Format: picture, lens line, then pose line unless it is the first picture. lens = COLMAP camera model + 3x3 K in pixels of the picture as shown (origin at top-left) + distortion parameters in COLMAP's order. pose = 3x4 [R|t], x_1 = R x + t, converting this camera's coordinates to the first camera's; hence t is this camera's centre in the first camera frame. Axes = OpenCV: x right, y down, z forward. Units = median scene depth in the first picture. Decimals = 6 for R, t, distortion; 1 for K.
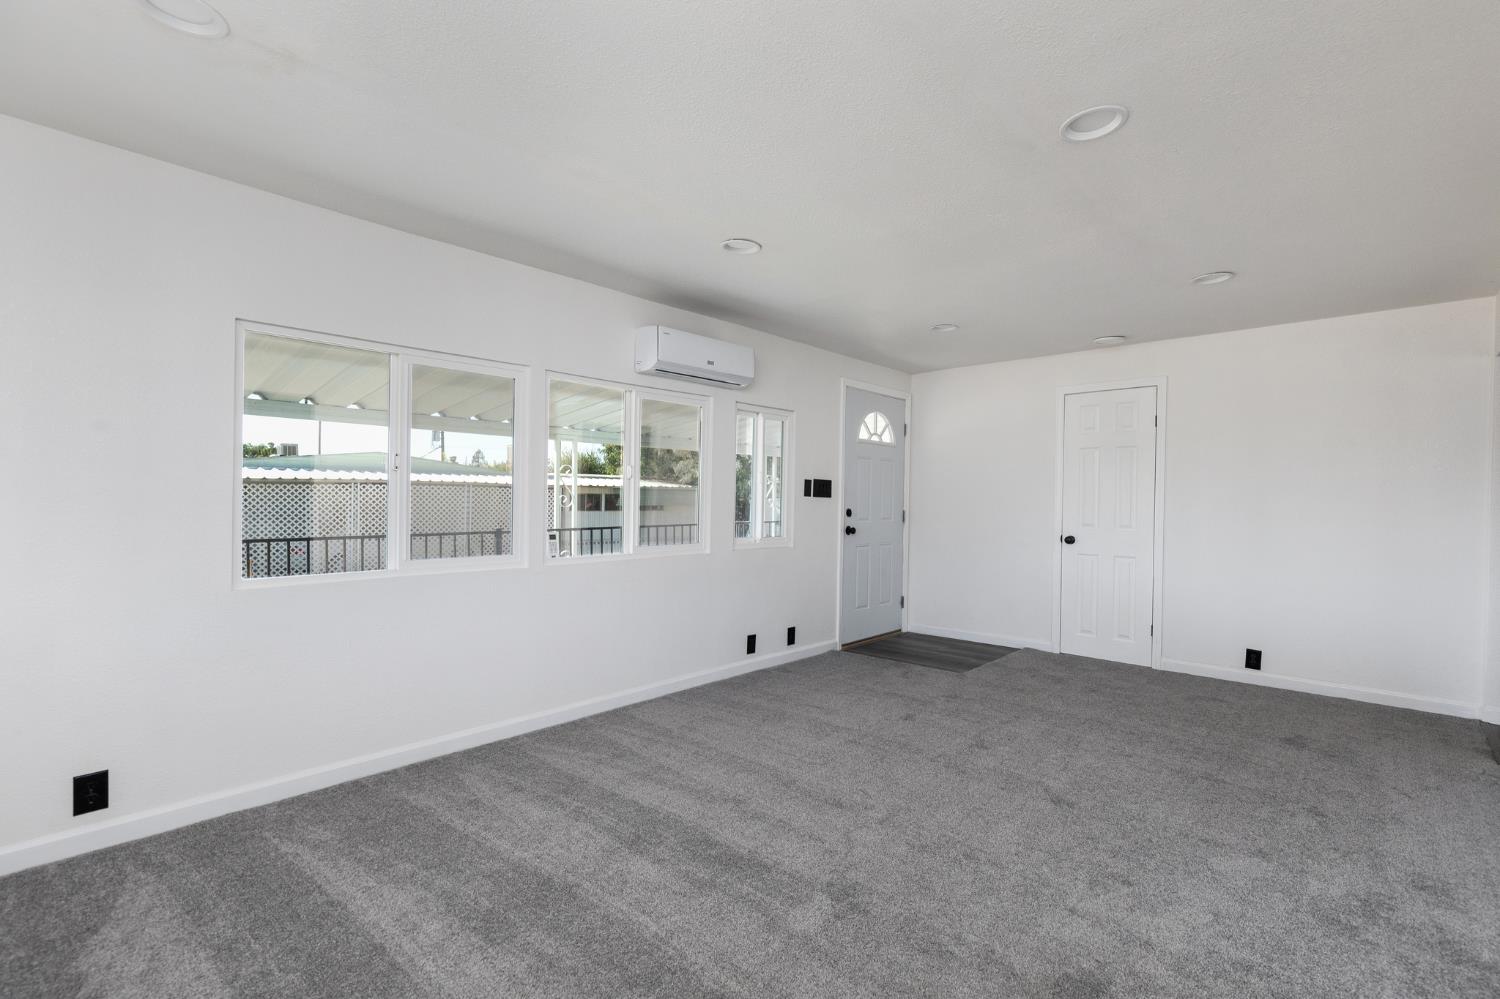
lens RADIAL K [[675.9, 0, 755.7], [0, 675.9, 495.3], [0, 0, 1]] dist [0.005010, -0.000037]
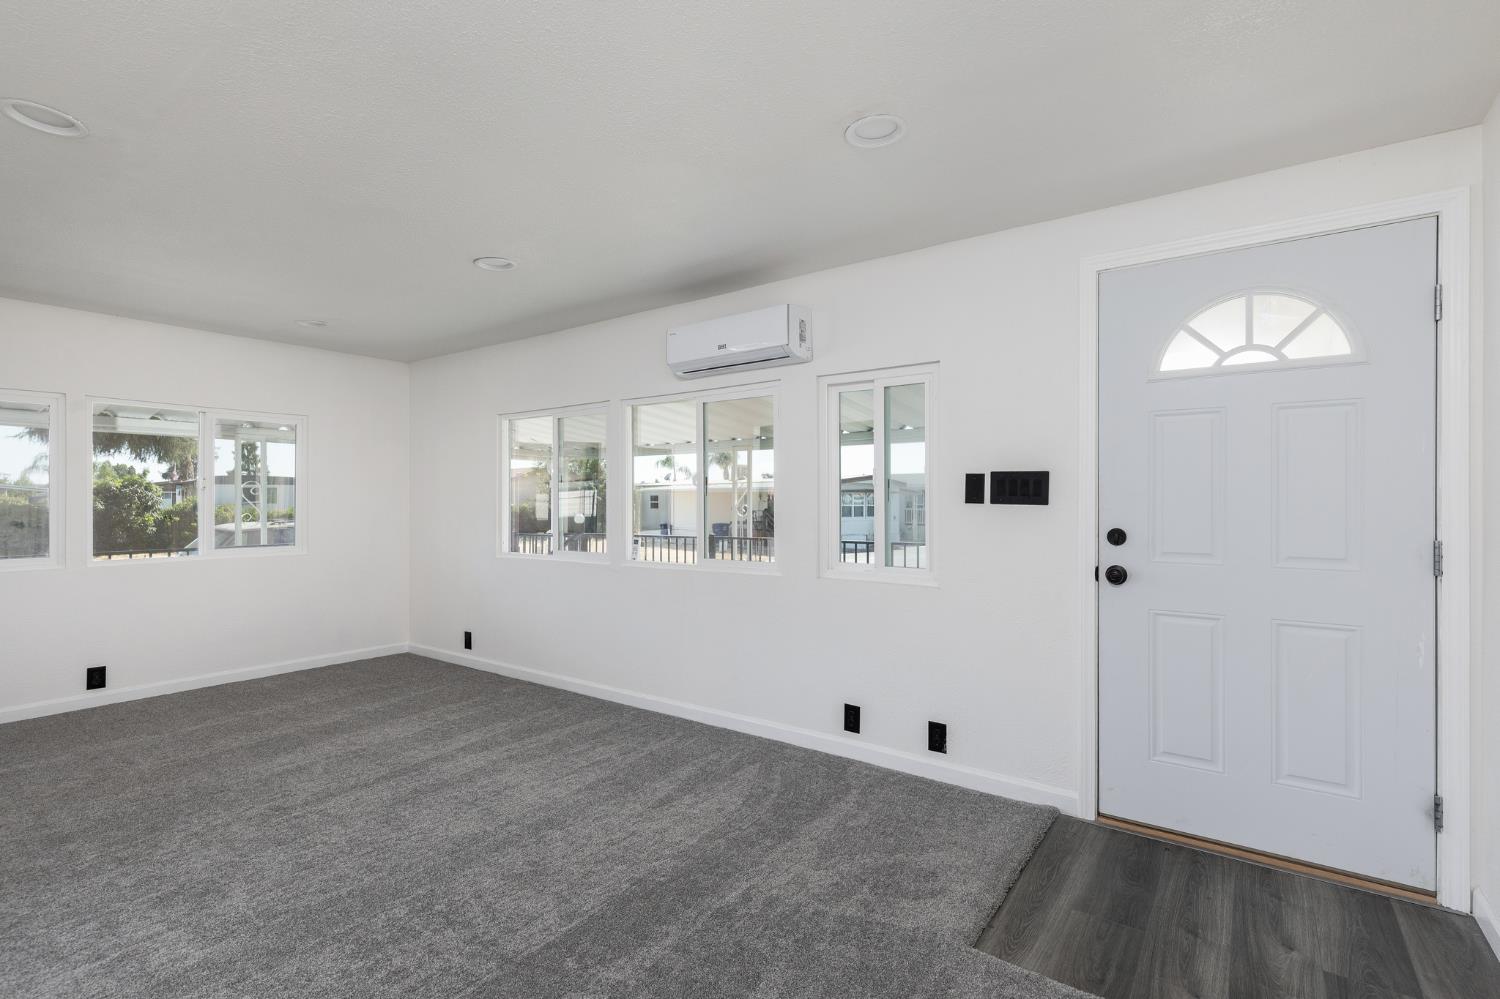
lens RADIAL K [[753.7, 0, 750.0], [0, 753.7, 499.5], [0, 0, 1]] dist [0.001338, 0.000167]
pose [[0.080438, -0.019455, -0.996570, 0.651047], [0.000209, 0.999810, -0.019501, 0.009986], [0.996760, 0.001360, 0.080427, 0.717020]]
